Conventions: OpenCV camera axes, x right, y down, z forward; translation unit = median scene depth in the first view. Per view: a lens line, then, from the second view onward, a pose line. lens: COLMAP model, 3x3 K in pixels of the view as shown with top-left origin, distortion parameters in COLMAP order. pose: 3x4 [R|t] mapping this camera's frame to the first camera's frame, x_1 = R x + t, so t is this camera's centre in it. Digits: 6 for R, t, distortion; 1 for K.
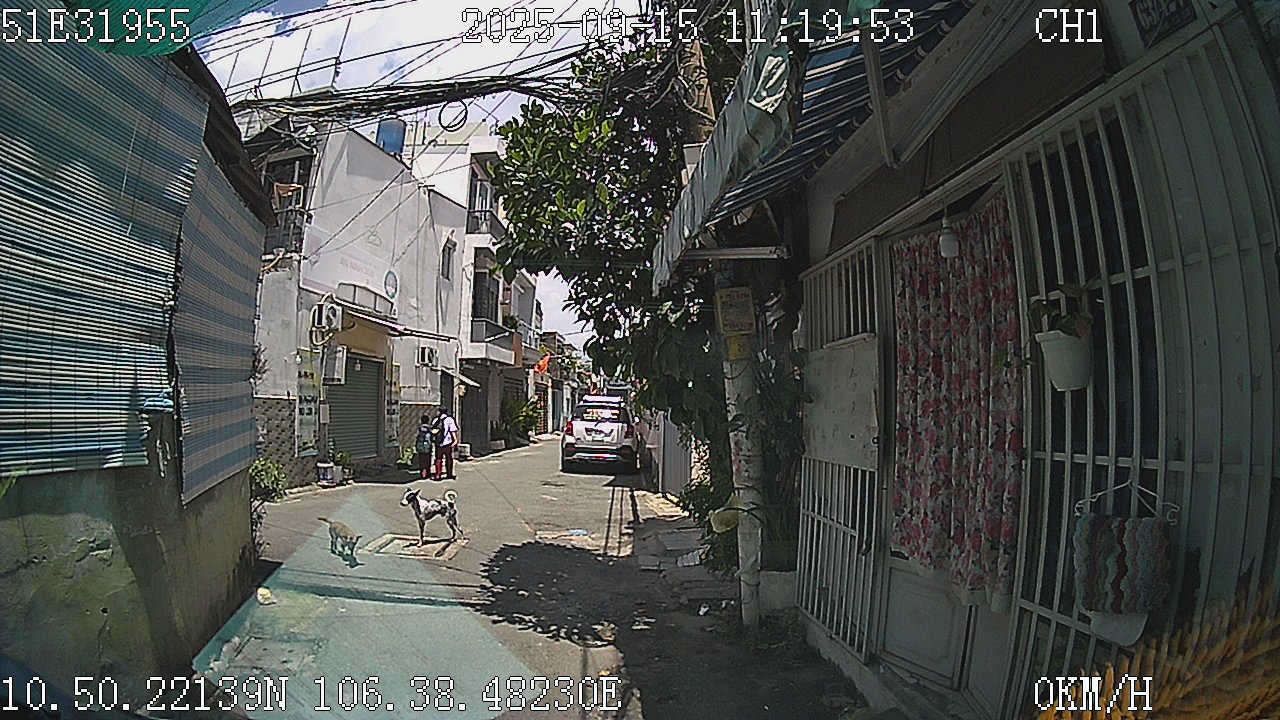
lens RADIAL K [[869.4, 0, 640.0], [0, 869.4, 360.0], [0, 0, 1]] dist [-0.256029, 0.001575]
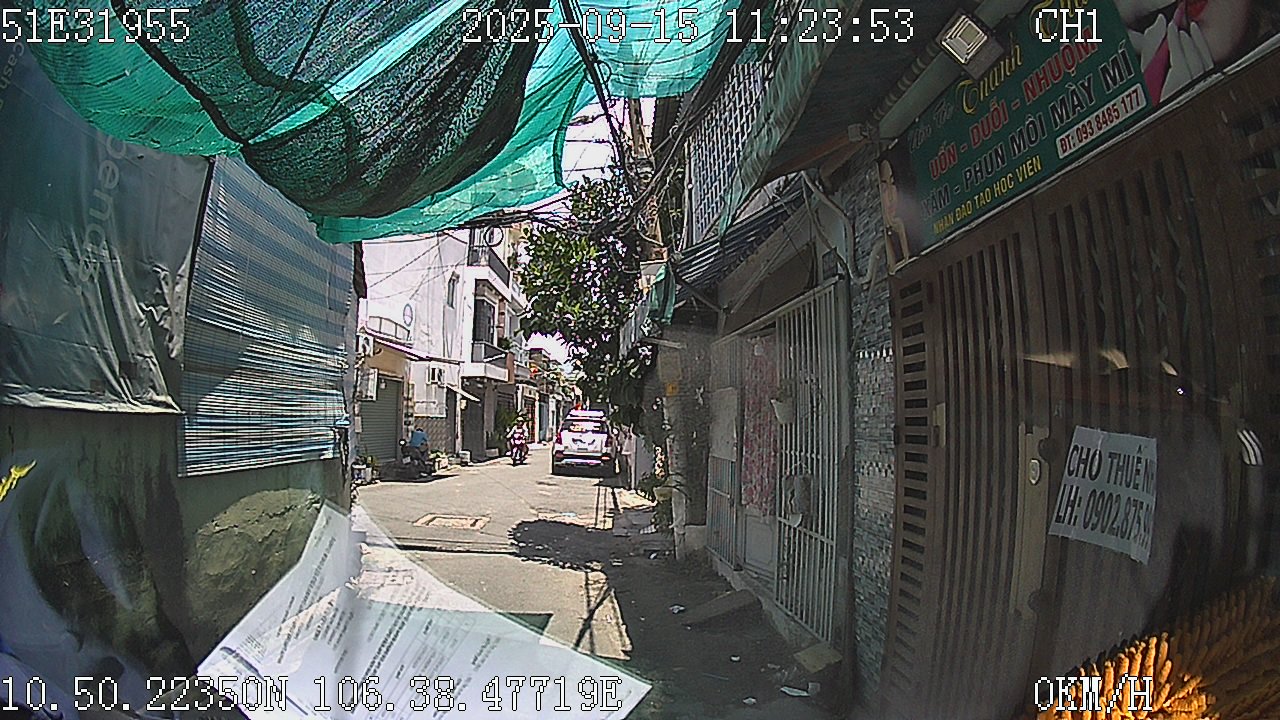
lens RADIAL K [[869.4, 0, 640.0], [0, 869.4, 360.0], [0, 0, 1]] dist [-0.256029, 0.001575]
pose [[0.999774, 0.007614, 0.019854, 0.005638], [-0.007355, 0.999888, -0.013065, -0.013479], [-0.019952, 0.012917, 0.999718, -0.187716]]
